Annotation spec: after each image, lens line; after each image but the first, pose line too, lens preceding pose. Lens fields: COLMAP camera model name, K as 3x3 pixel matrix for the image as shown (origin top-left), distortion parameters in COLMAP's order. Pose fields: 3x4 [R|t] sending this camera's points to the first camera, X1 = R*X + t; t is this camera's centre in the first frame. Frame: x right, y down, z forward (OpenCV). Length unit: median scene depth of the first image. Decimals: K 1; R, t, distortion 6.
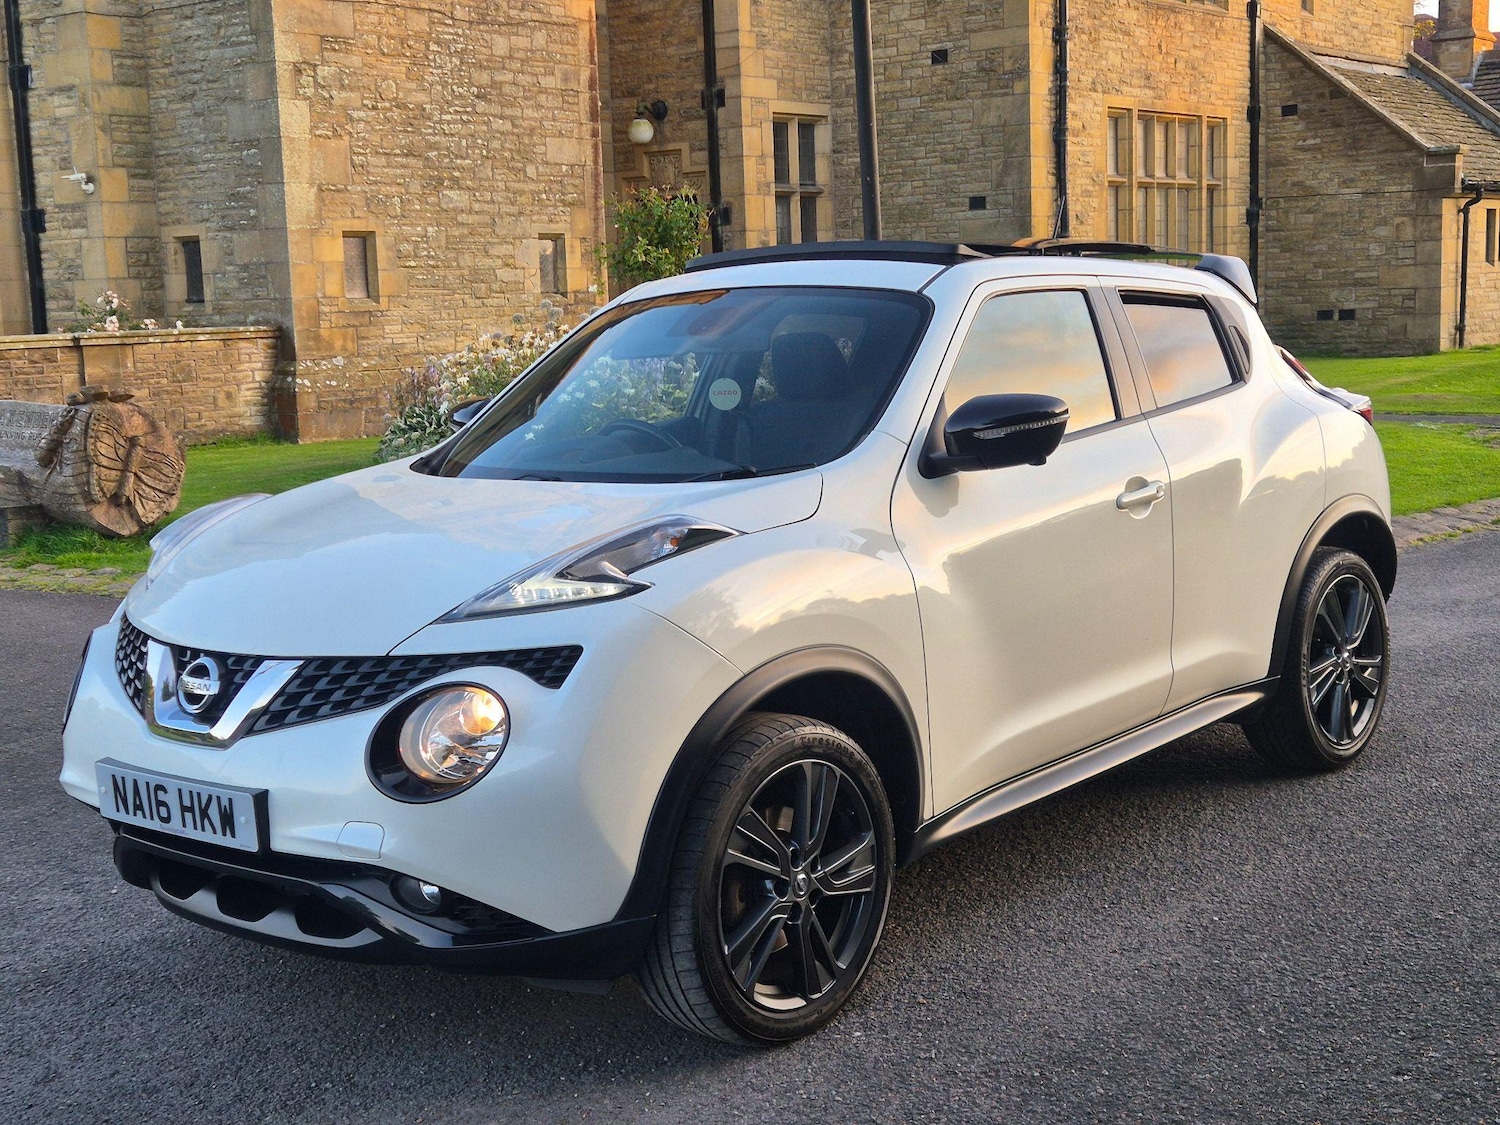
lens RADIAL K [[2022.3, 0, 746.5], [0, 2022.3, 548.0], [0, 0, 1]] dist [0.083181, 0.000000]
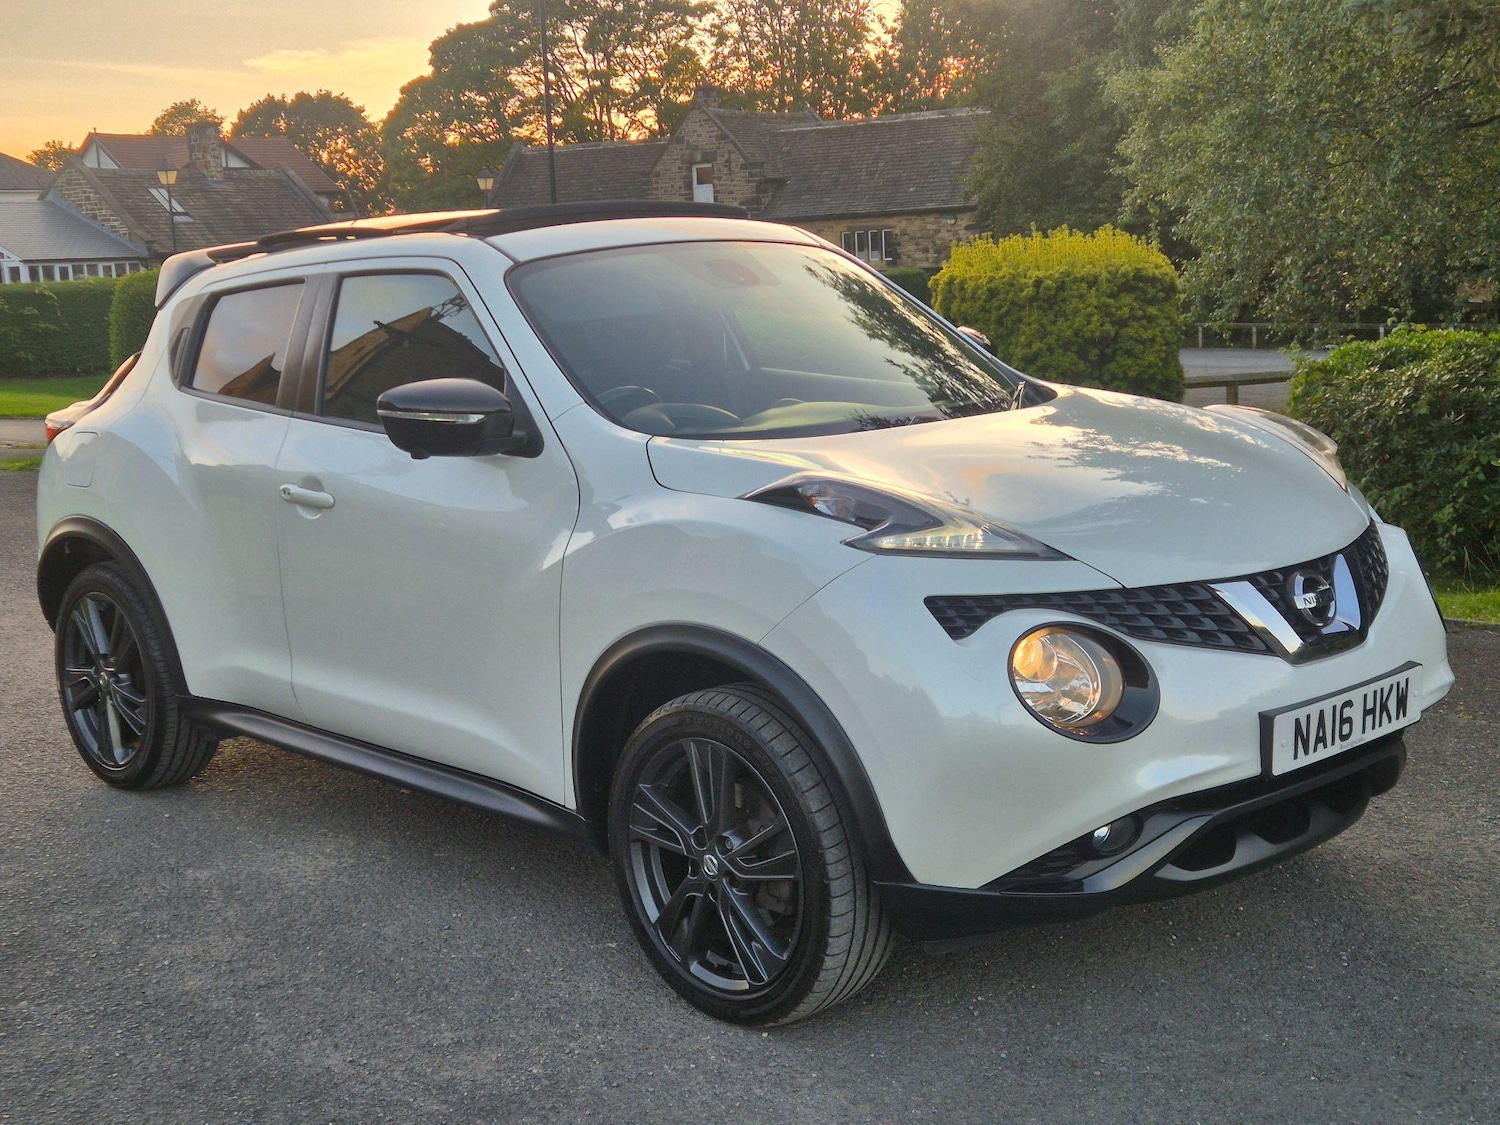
lens RADIAL K [[2022.3, 0, 763.3], [0, 2022.3, 567.8], [0, 0, 1]] dist [0.083181, 0.000000]
pose [[0.087947, -0.124501, 0.988314, -0.962723], [0.160199, 0.981012, 0.109325, -0.072781], [-0.983159, 0.148713, 0.106222, 0.889625]]
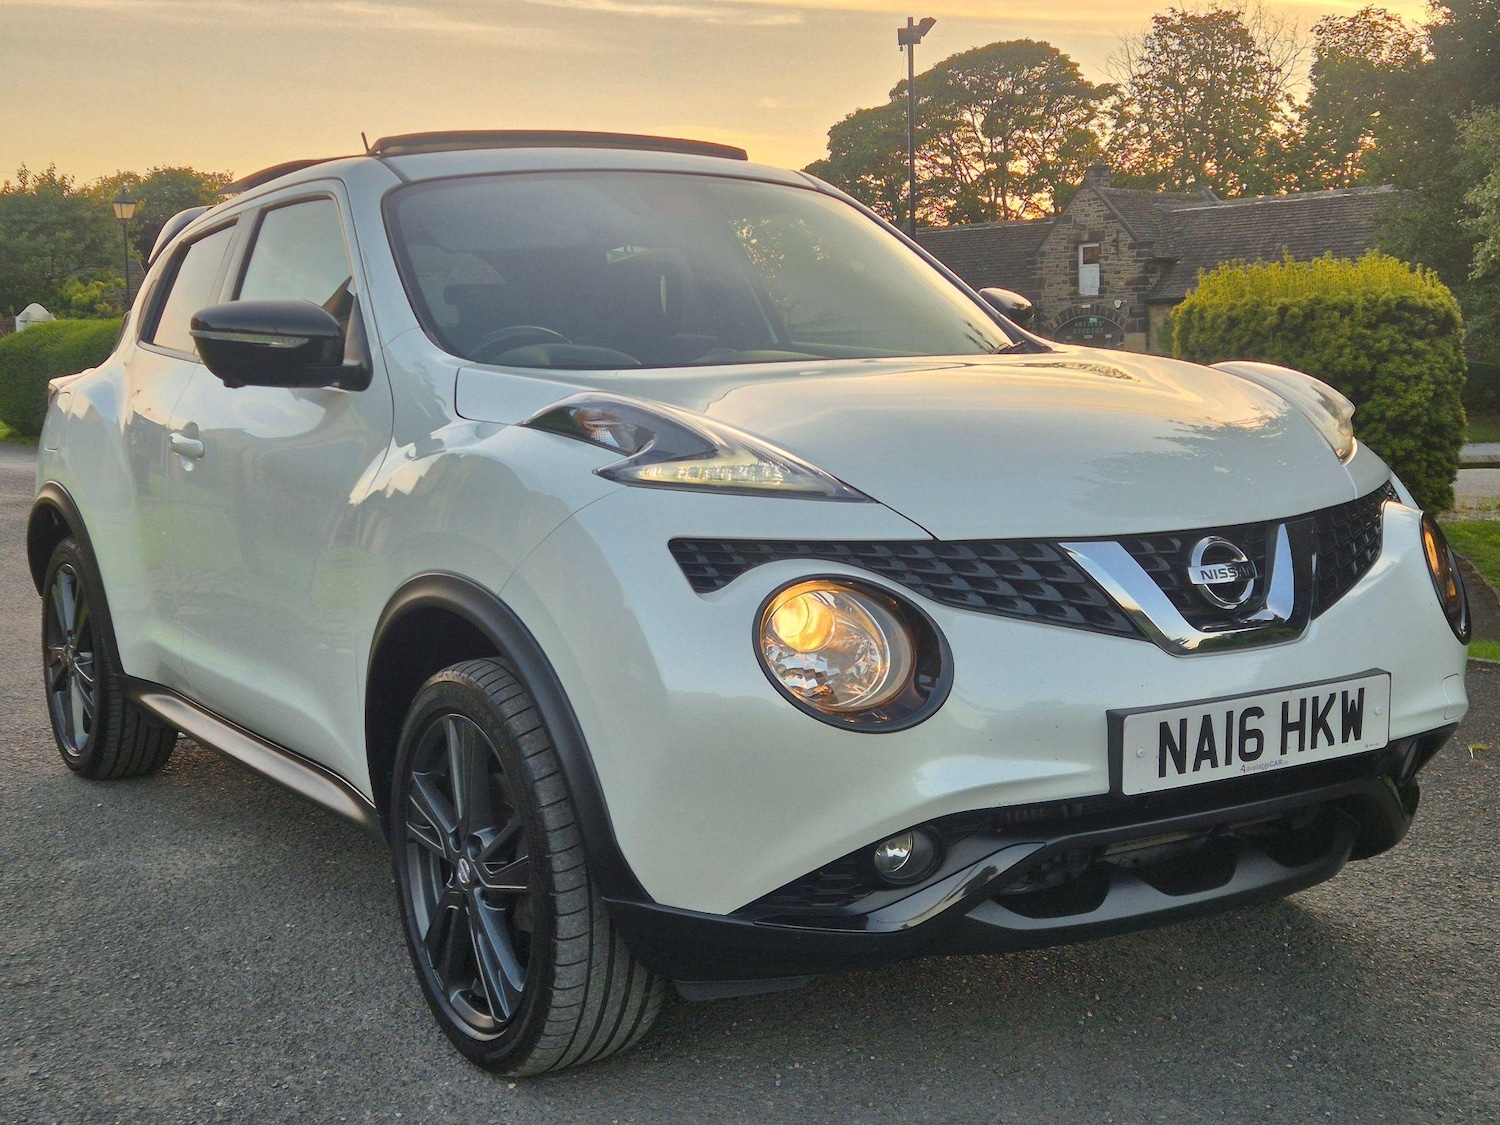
lens RADIAL K [[2022.3, 0, 751.7], [0, 2022.3, 563.4], [0, 0, 1]] dist [0.083181, 0.000000]
pose [[0.288155, -0.072879, 0.954806, -0.790638], [0.131240, 0.990696, 0.036011, 0.011732], [-0.948548, 0.114932, 0.295039, 0.728322]]
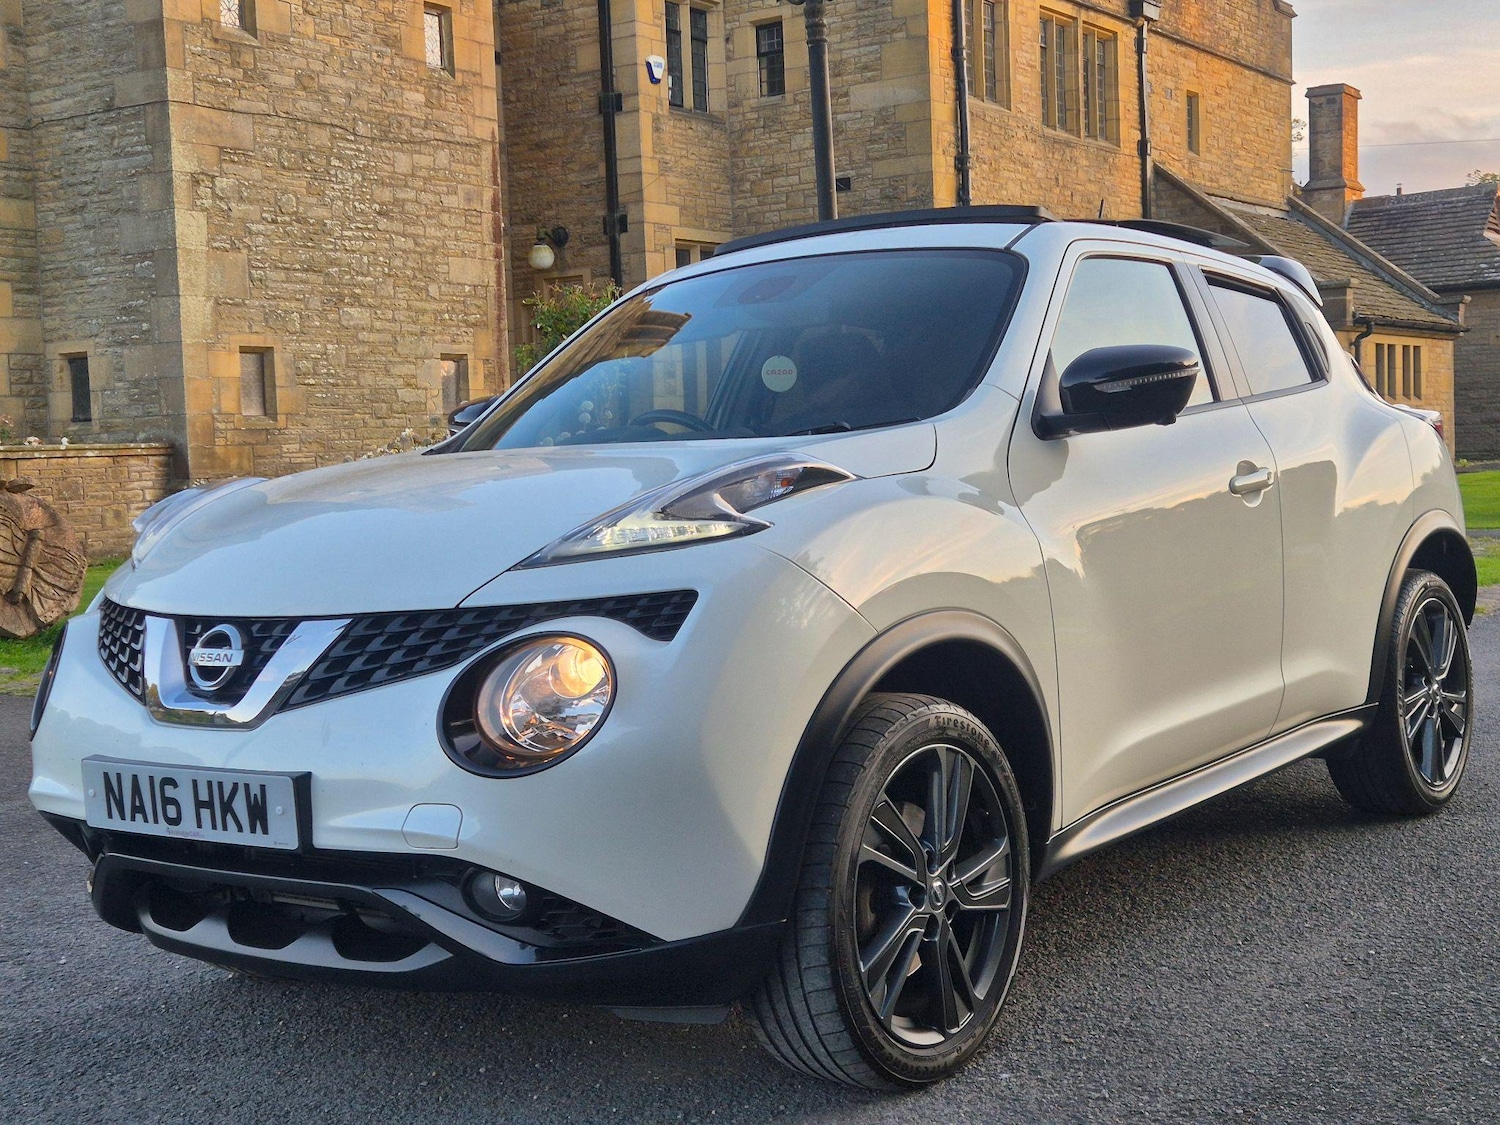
lens RADIAL K [[2022.3, 0, 735.4], [0, 2022.3, 551.2], [0, 0, 1]] dist [0.083181, 0.000000]
pose [[0.998119, -0.006020, 0.061012, -0.083933], [0.010891, 0.996750, -0.079818, 0.071552], [-0.060333, 0.080332, 0.994941, 0.125182]]
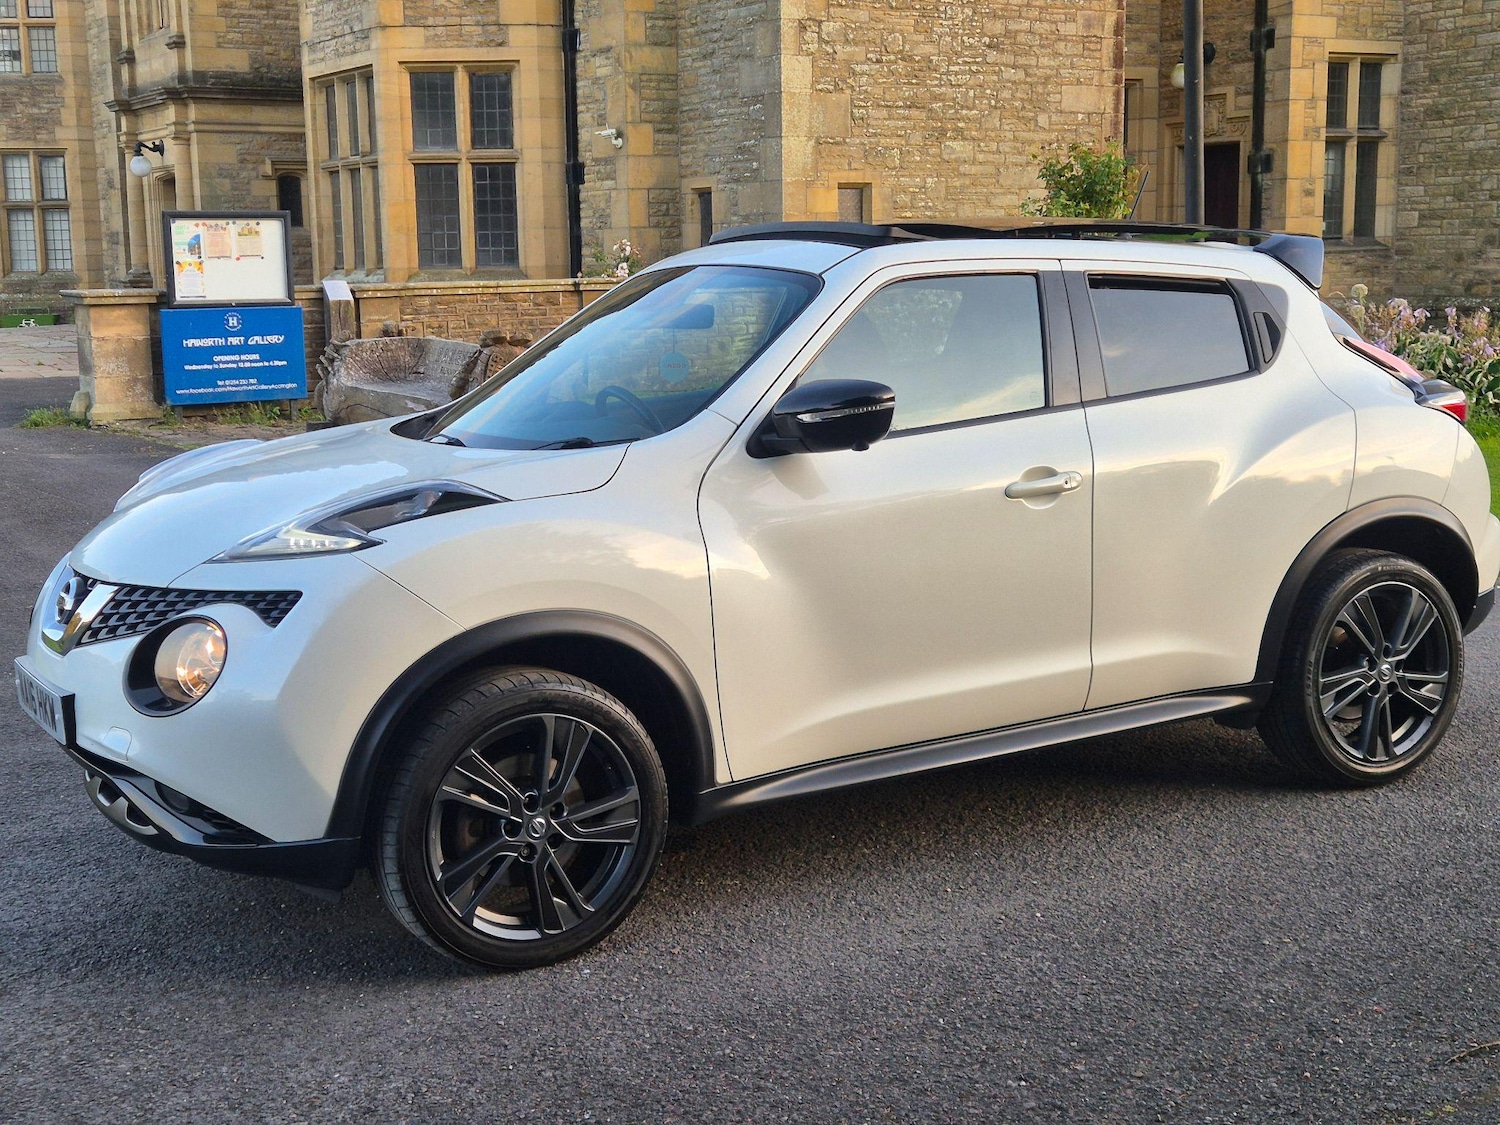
lens RADIAL K [[2022.3, 0, 707.6], [0, 2022.3, 570.1], [0, 0, 1]] dist [0.083181, 0.000000]
pose [[0.937198, 0.071554, -0.341380, 0.370574], [-0.058200, 0.997091, 0.049216, -0.023243], [0.343908, -0.026257, 0.938636, 0.015840]]
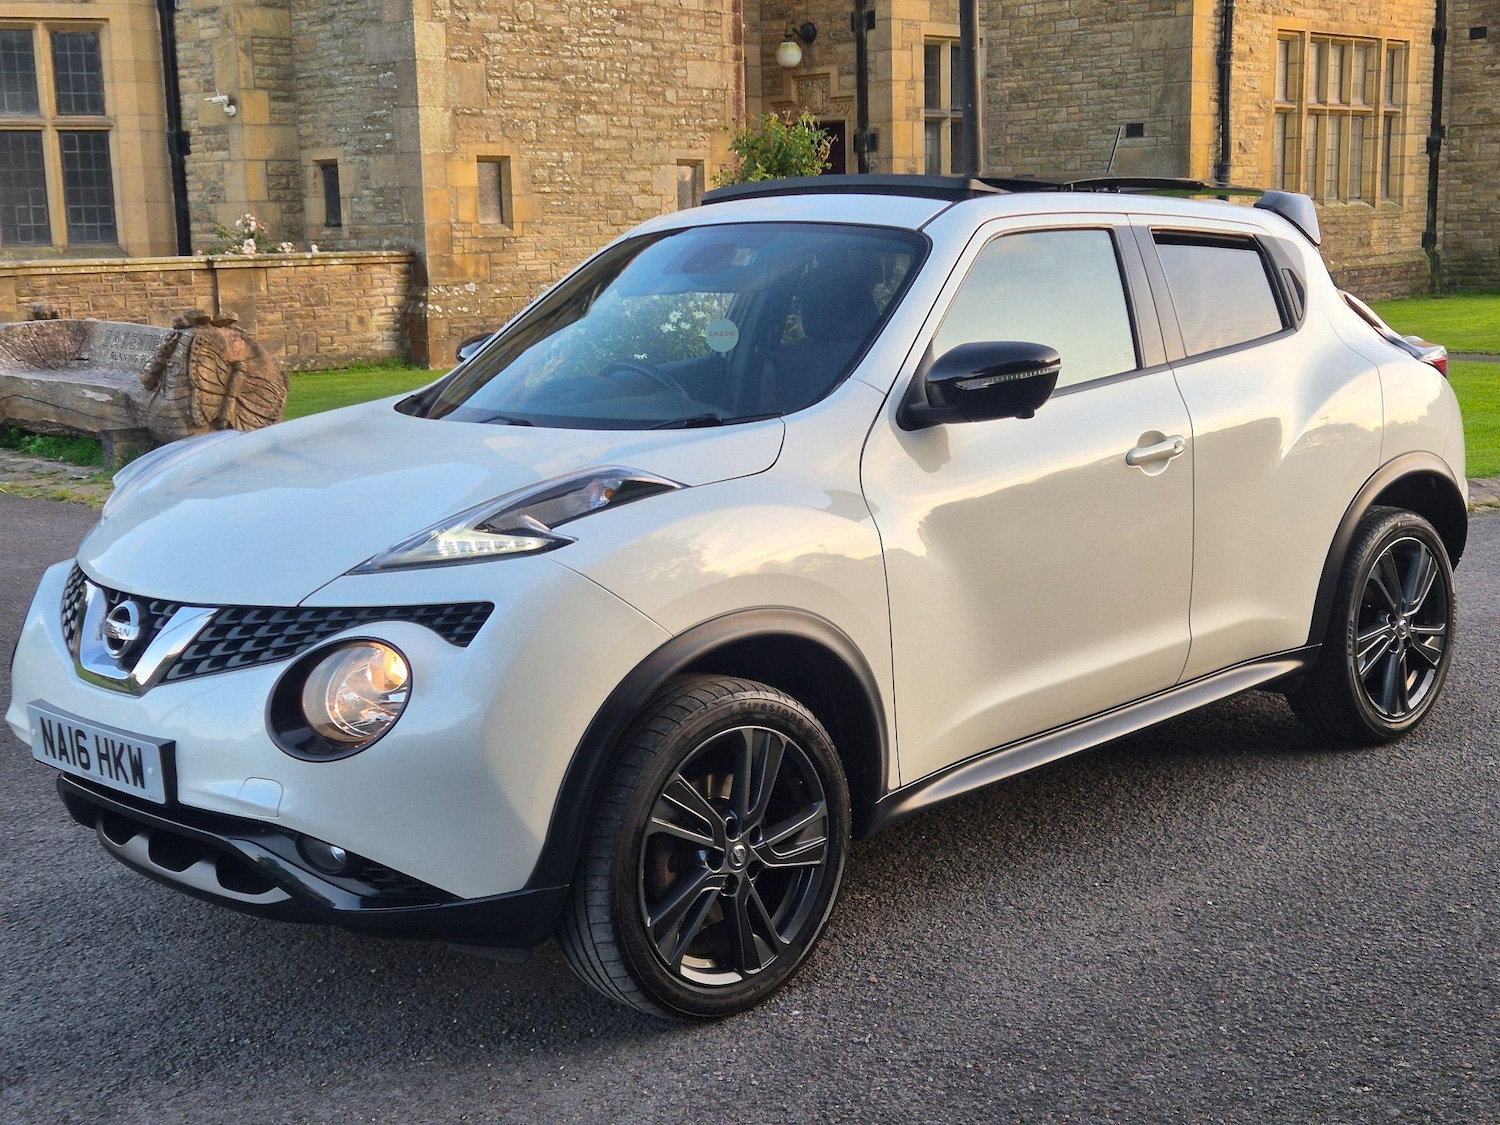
lens RADIAL K [[2022.3, 0, 744.2], [0, 2022.3, 571.2], [0, 0, 1]] dist [0.083181, 0.000000]
pose [[0.995760, 0.026683, -0.088035, 0.086597], [-0.022573, 0.998623, 0.047358, -0.010247], [0.089177, -0.045170, 0.994991, 0.045656]]
